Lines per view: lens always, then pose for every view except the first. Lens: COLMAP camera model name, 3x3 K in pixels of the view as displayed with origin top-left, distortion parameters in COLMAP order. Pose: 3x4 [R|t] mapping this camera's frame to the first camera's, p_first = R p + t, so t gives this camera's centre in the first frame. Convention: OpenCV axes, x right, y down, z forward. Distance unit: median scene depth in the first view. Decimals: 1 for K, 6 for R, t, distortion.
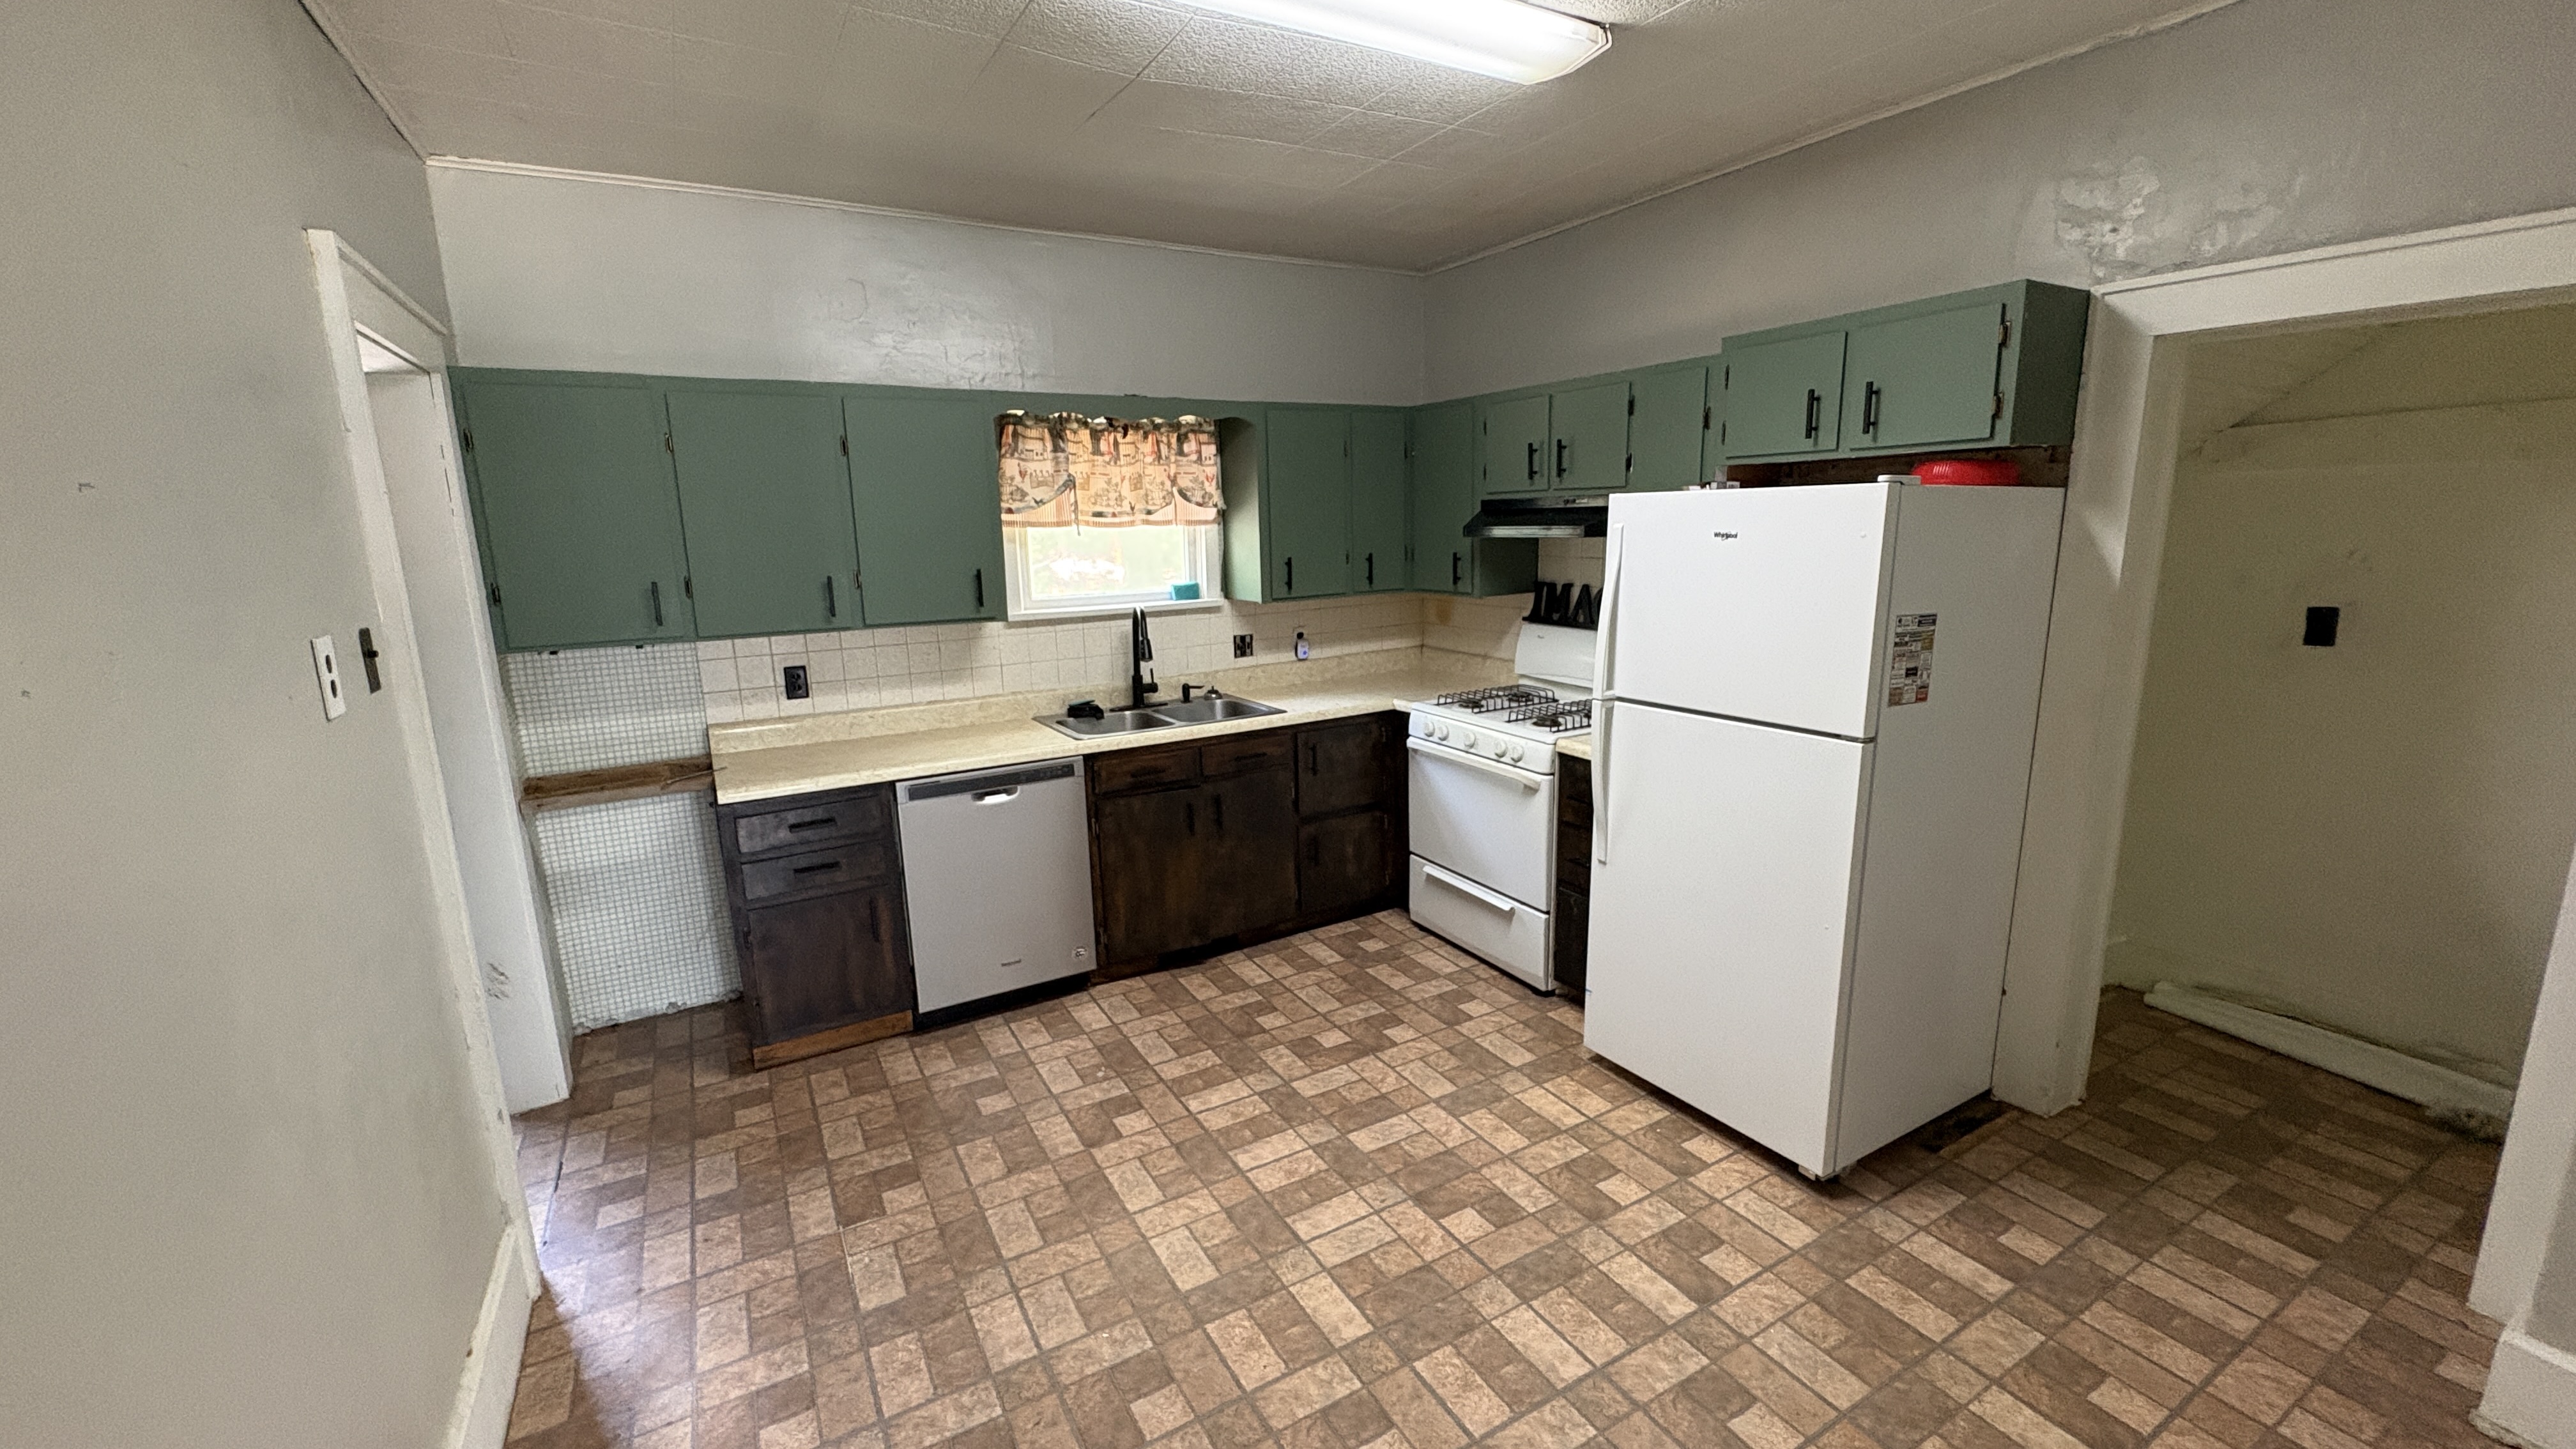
lens RADIAL K [[1028.5, 0, 1288.0], [0, 1028.5, 724.5], [0, 0, 1]] dist [0.001356, 0.000317]
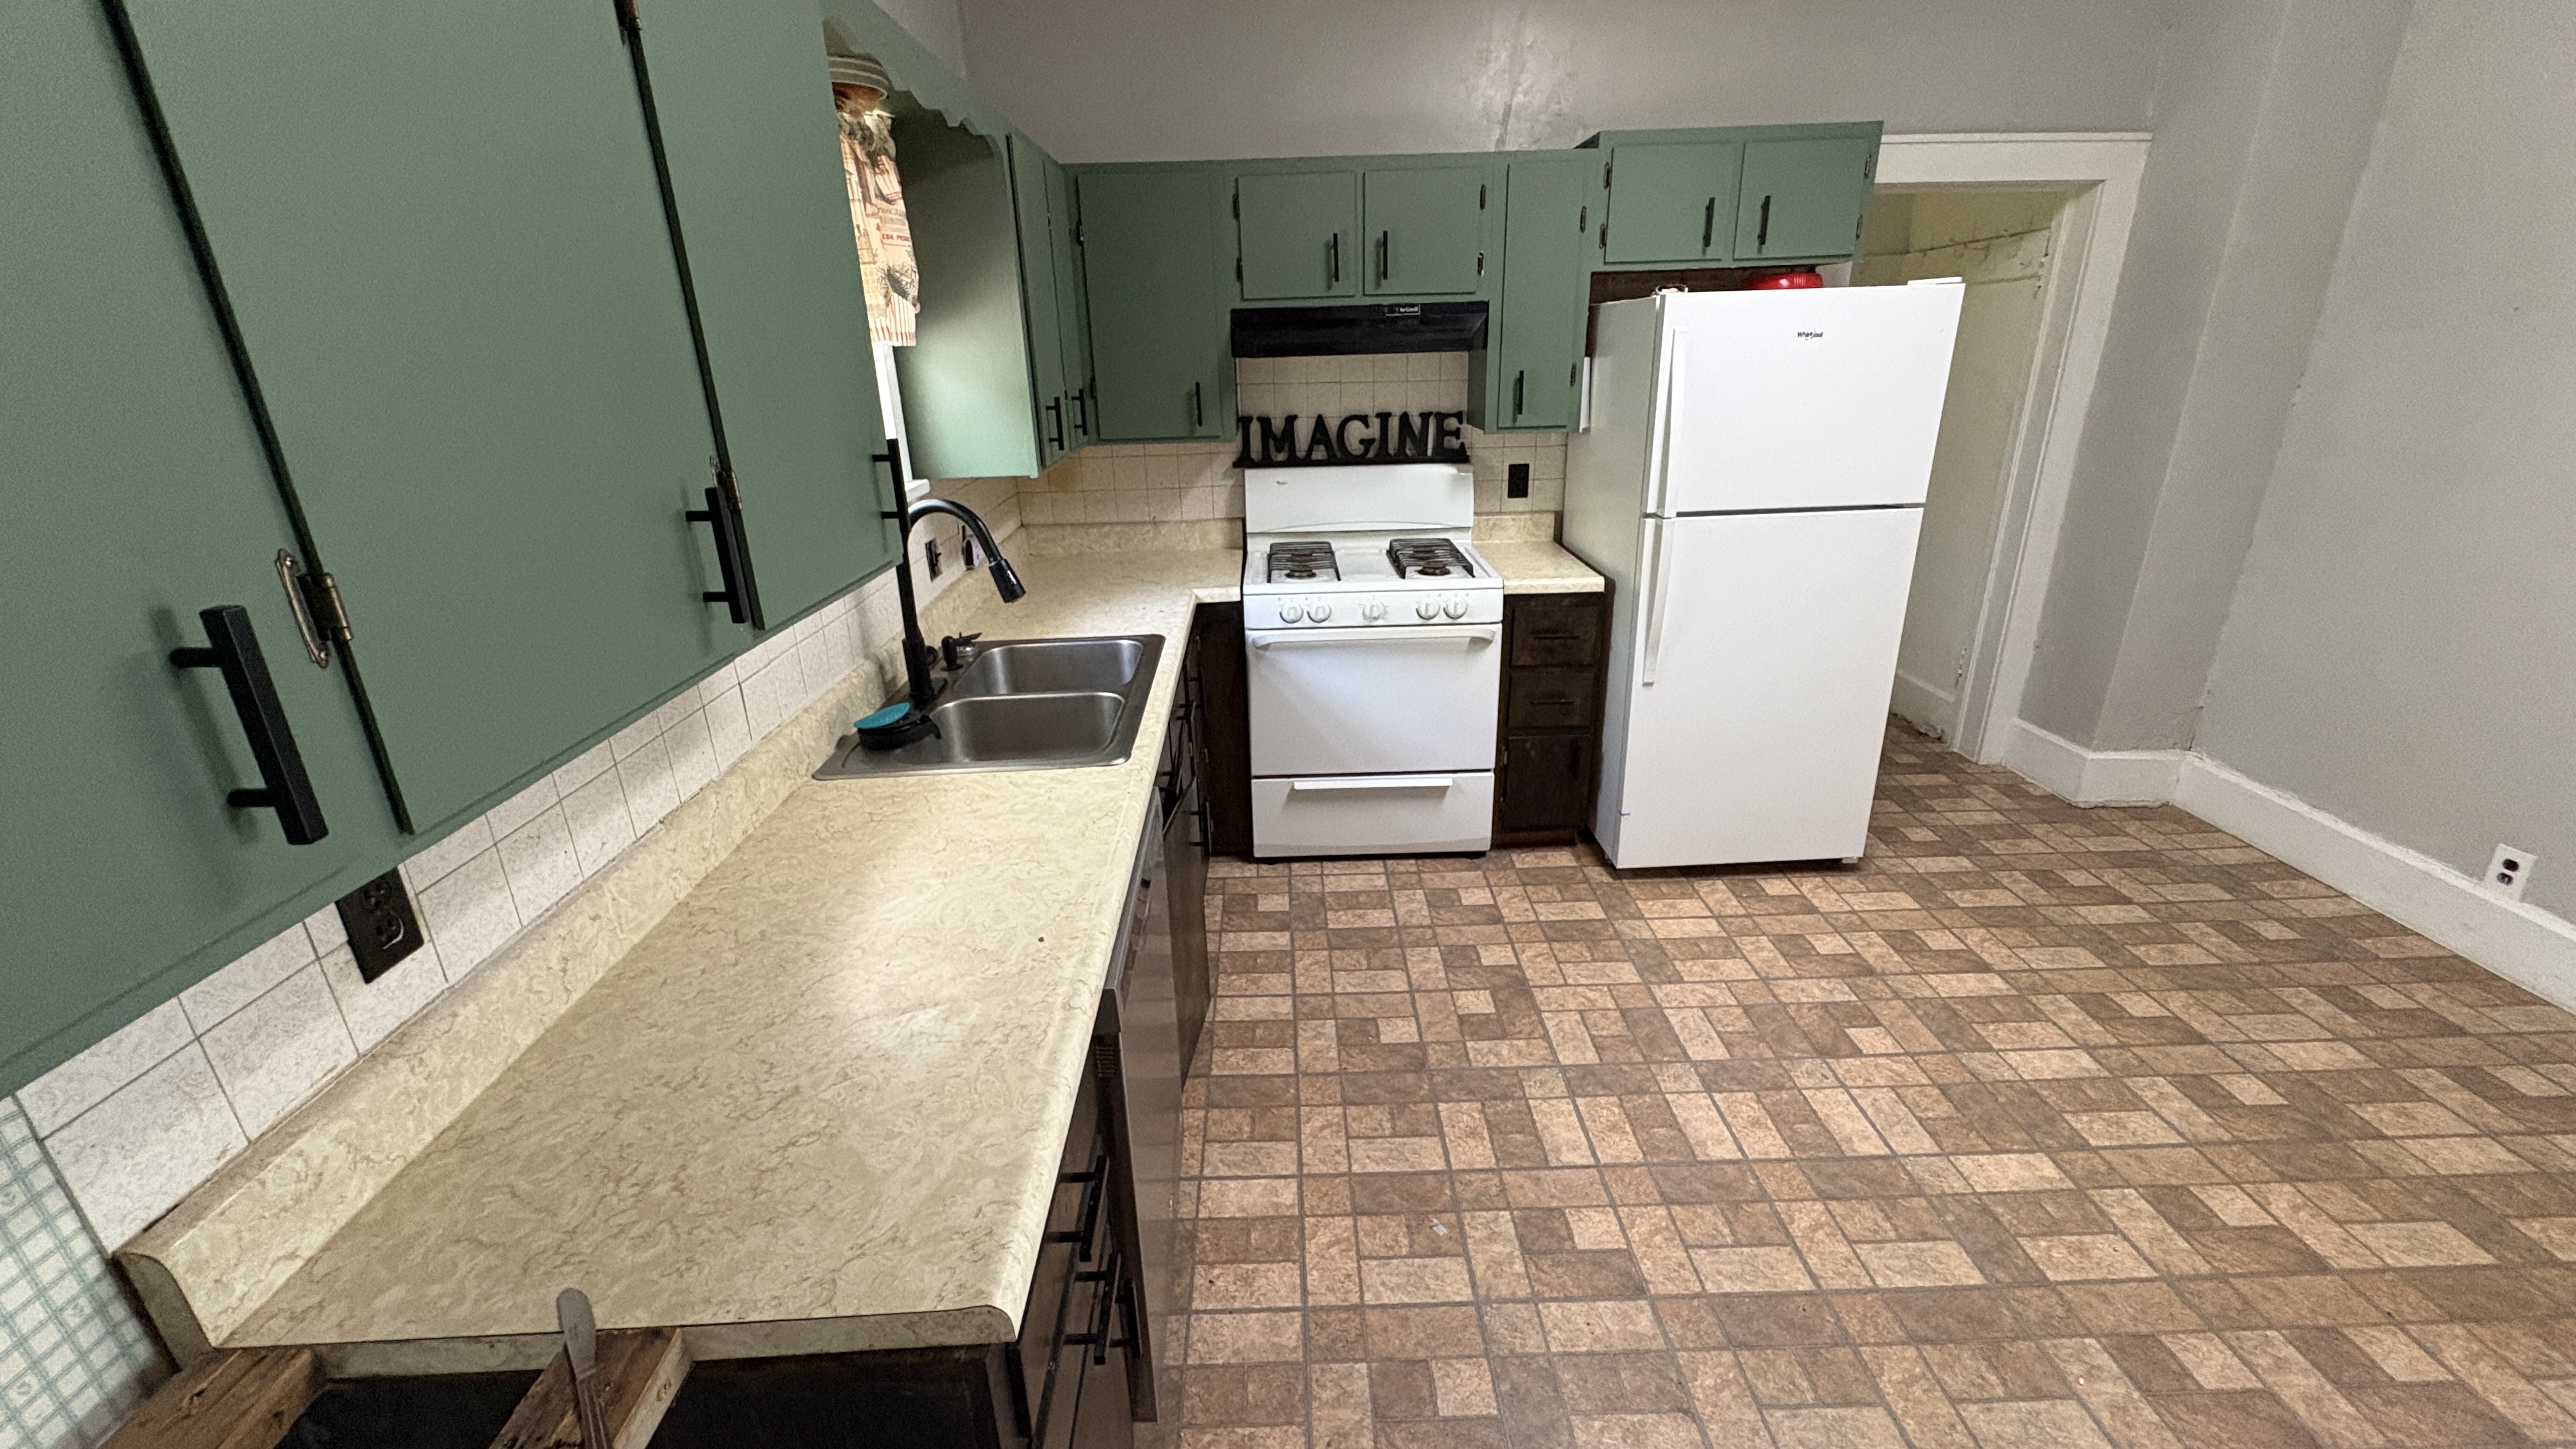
lens RADIAL K [[1028.5, 0, 1288.0], [0, 1028.5, 724.5], [0, 0, 1]] dist [0.001356, 0.000317]
pose [[0.482627, -0.299753, 0.822933, -0.682661], [0.190397, 0.953046, 0.235484, -0.127807], [-0.854880, 0.043033, 0.517038, 0.773421]]
